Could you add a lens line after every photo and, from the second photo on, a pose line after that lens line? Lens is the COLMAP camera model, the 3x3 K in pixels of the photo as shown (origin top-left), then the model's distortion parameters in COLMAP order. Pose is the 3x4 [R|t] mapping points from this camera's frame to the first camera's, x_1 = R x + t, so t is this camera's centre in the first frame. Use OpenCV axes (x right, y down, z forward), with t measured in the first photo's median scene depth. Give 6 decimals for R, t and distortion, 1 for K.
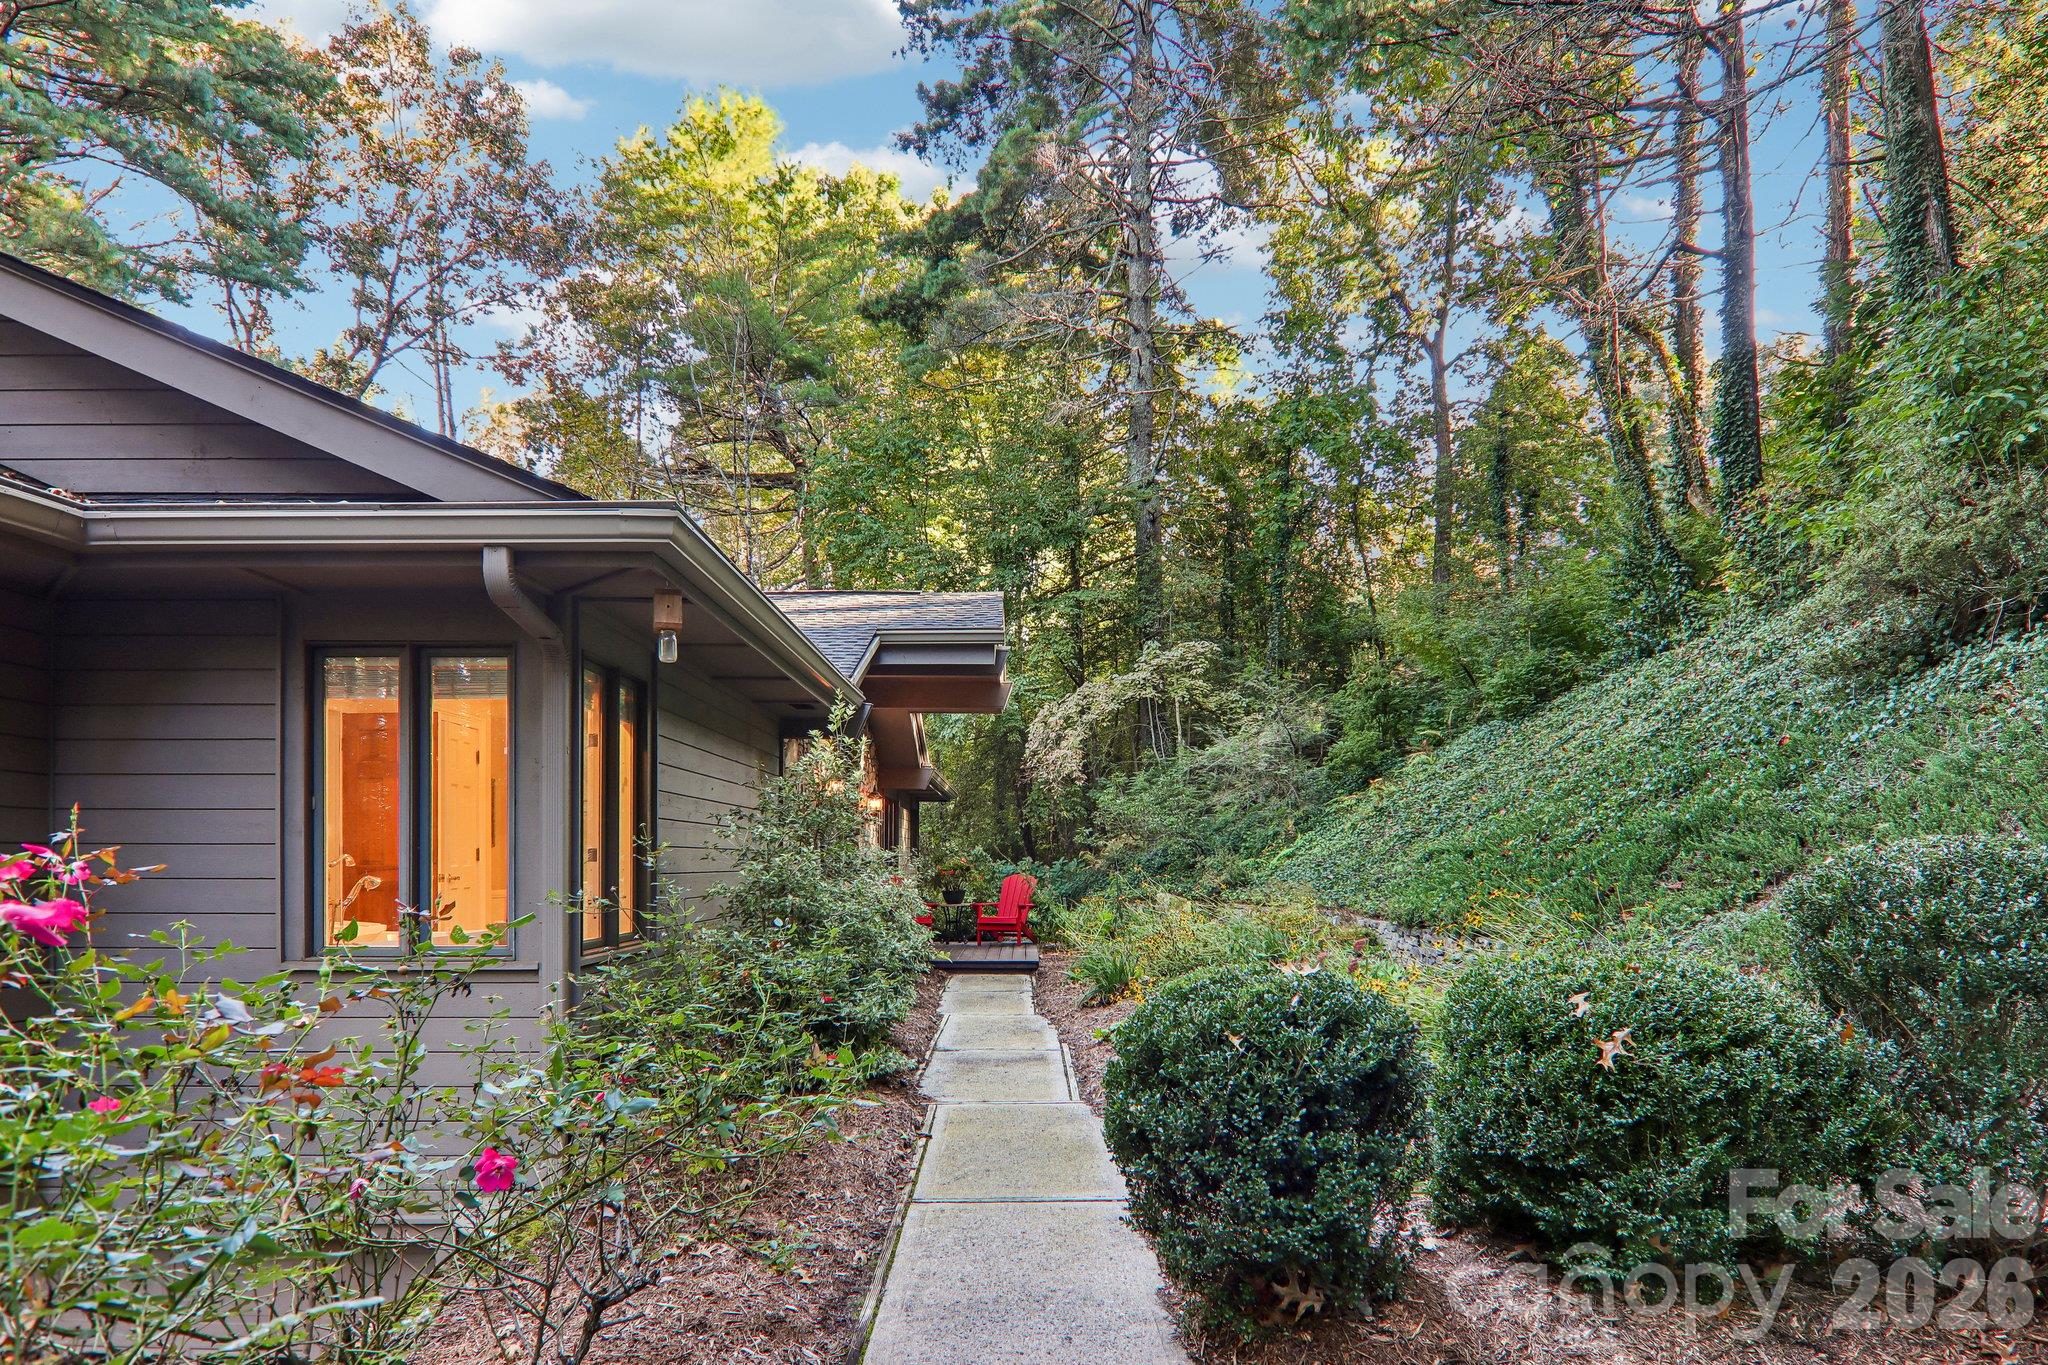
lens RADIAL K [[1135.7, 0, 1033.0], [0, 1135.7, 855.4], [0, 0, 1]] dist [-0.000271, -0.016625]
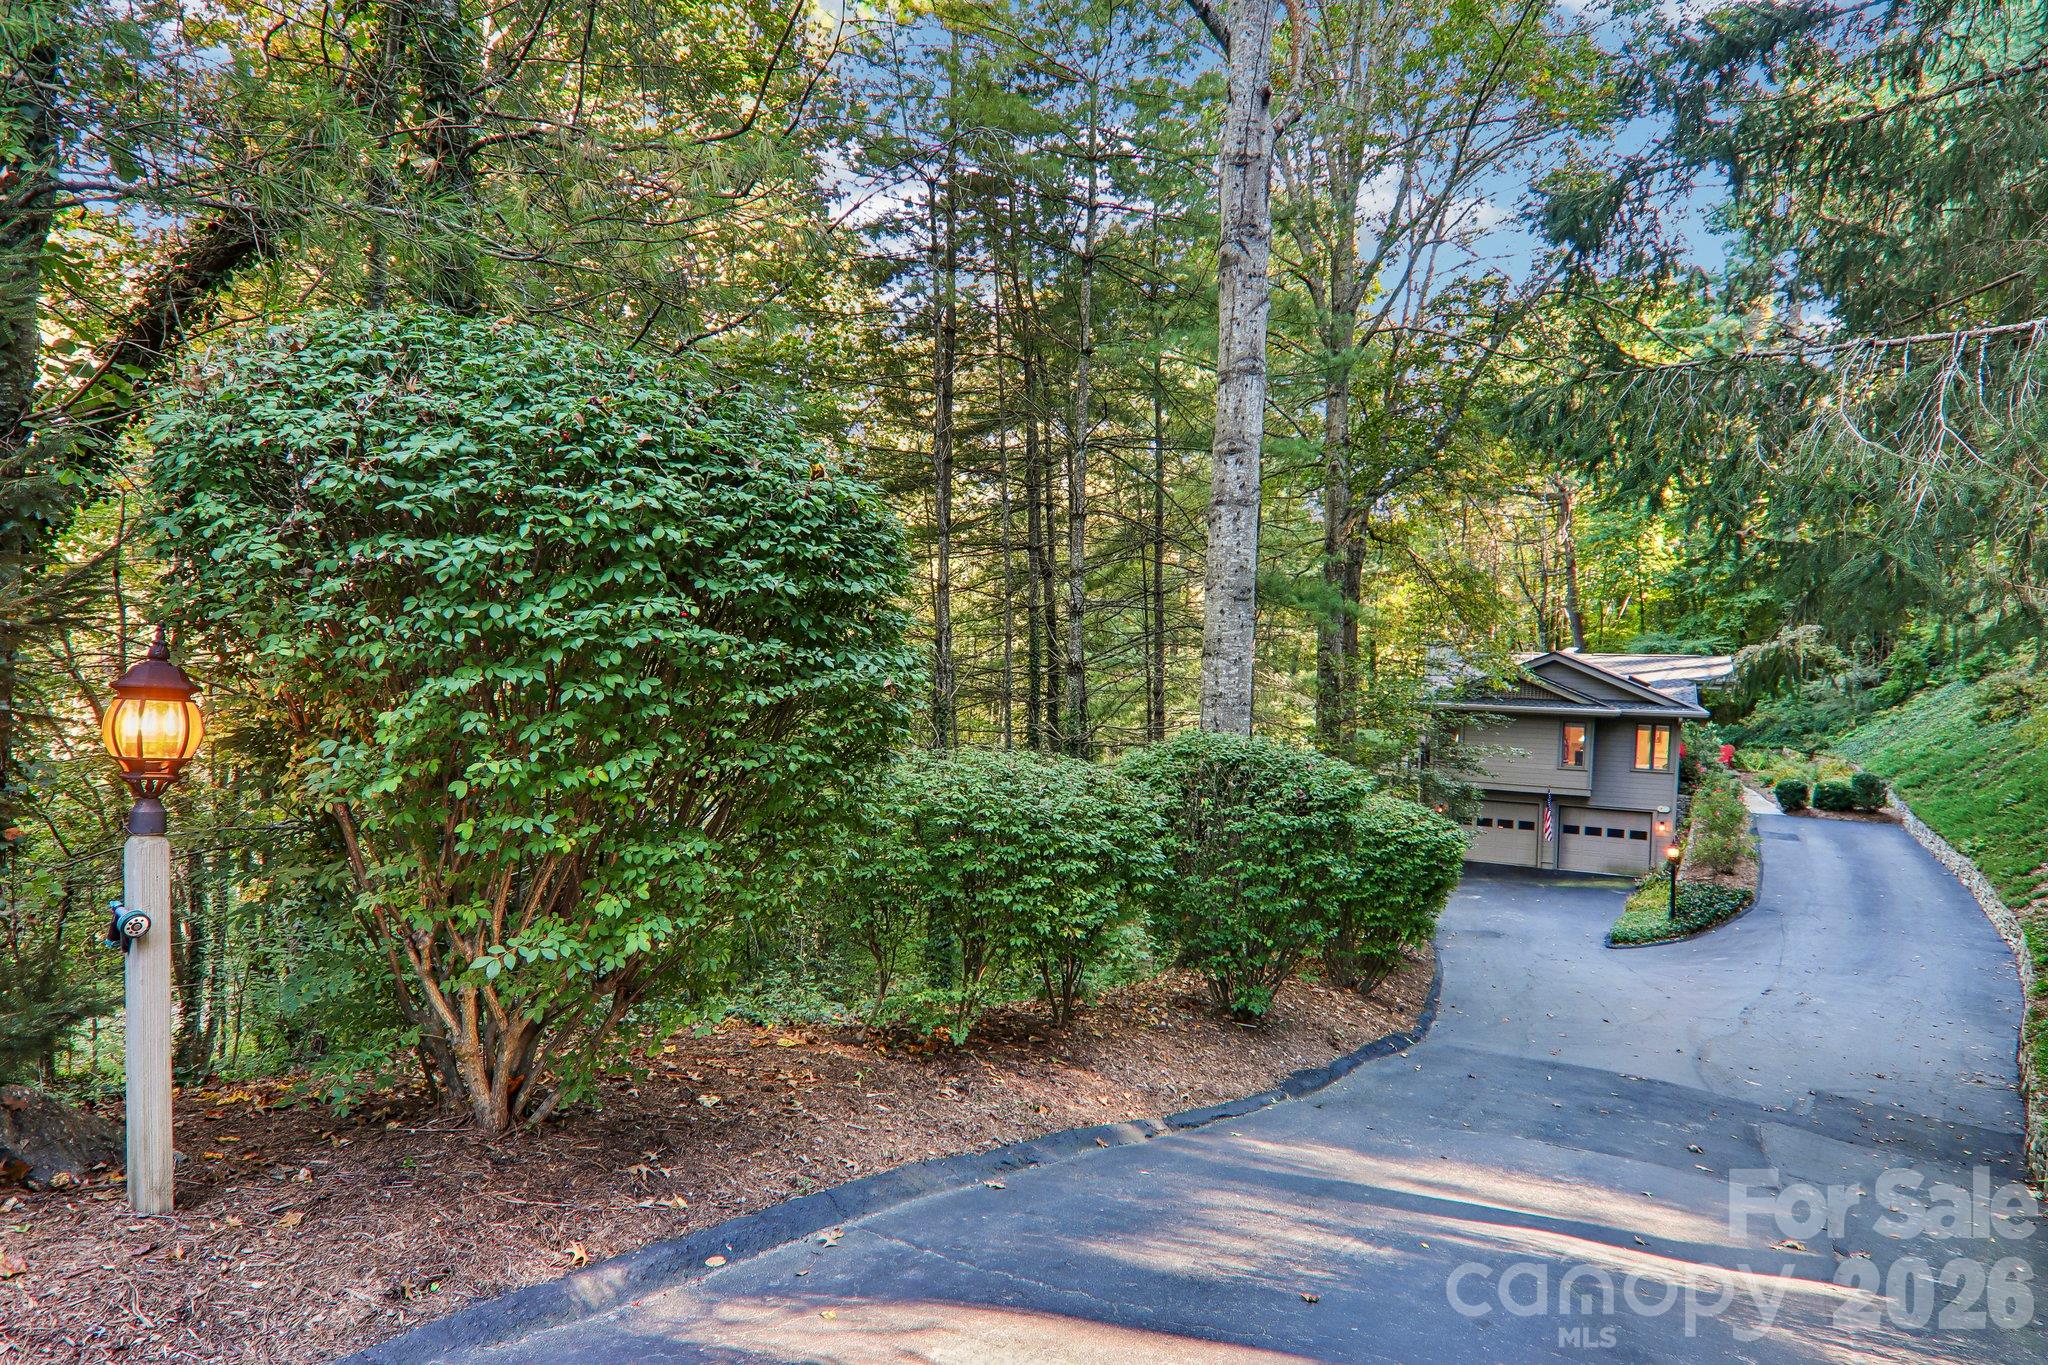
lens RADIAL K [[1135.7, 0, 1042.4], [0, 1135.7, 718.3], [0, 0, 1]] dist [-0.000271, -0.016625]
pose [[0.889816, 0.039074, -0.454643, -0.170483], [-0.011962, 0.997982, 0.062359, -0.139815], [0.456162, -0.050050, 0.888488, -1.564650]]
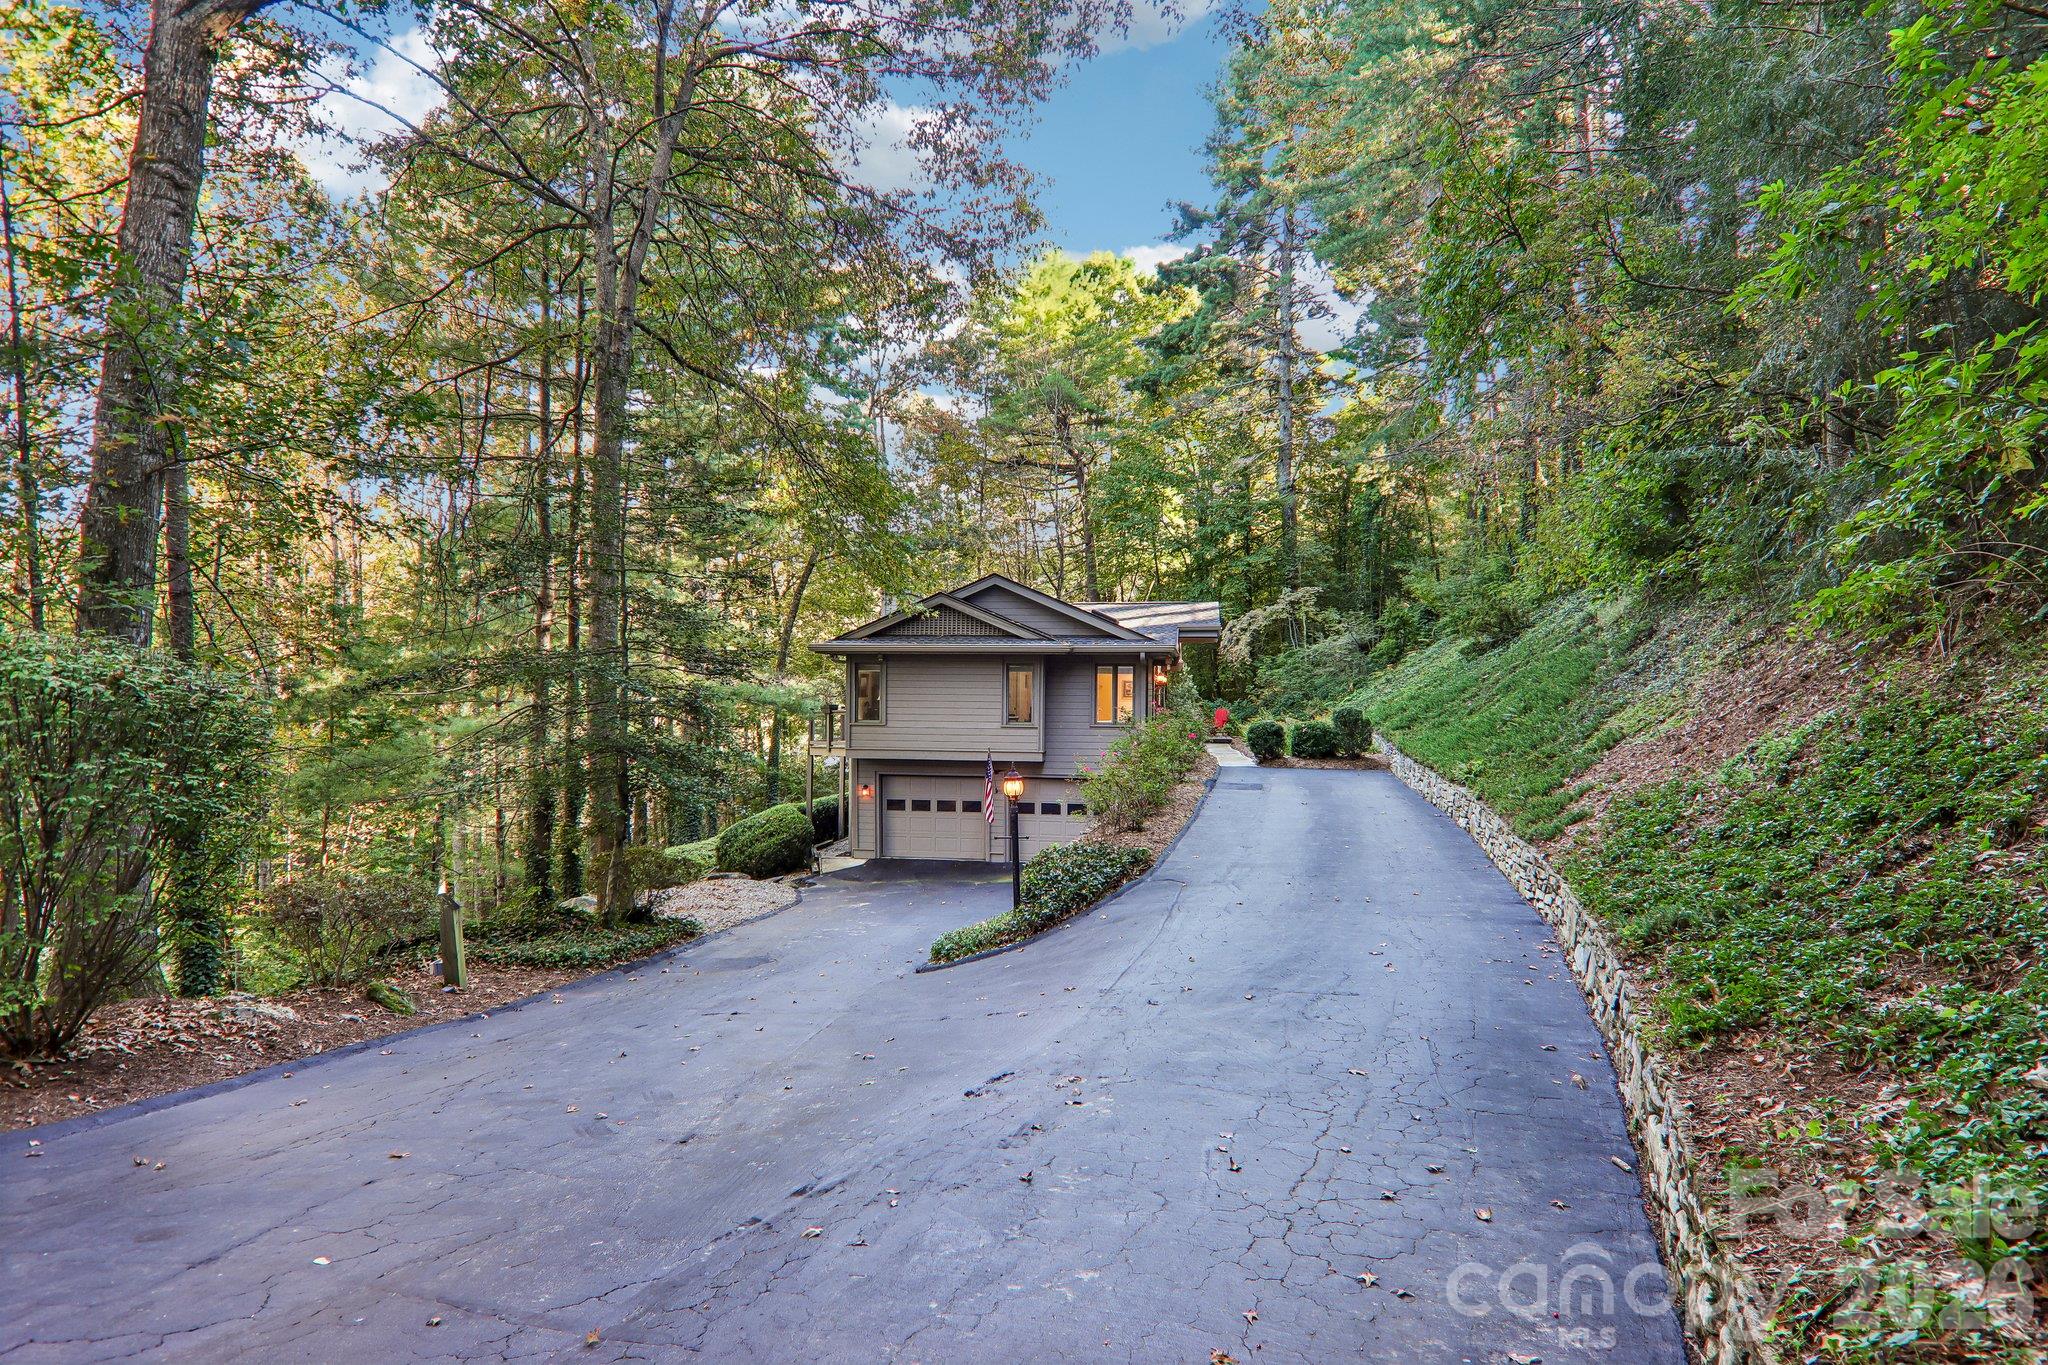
lens RADIAL K [[1135.7, 0, 1035.6], [0, 1135.7, 691.0], [0, 0, 1]] dist [-0.000271, -0.016625]
pose [[0.989628, 0.006390, -0.143514, -0.040182], [-0.005845, 0.999974, 0.004218, -0.019308], [0.143538, -0.003336, 0.989639, -0.992426]]
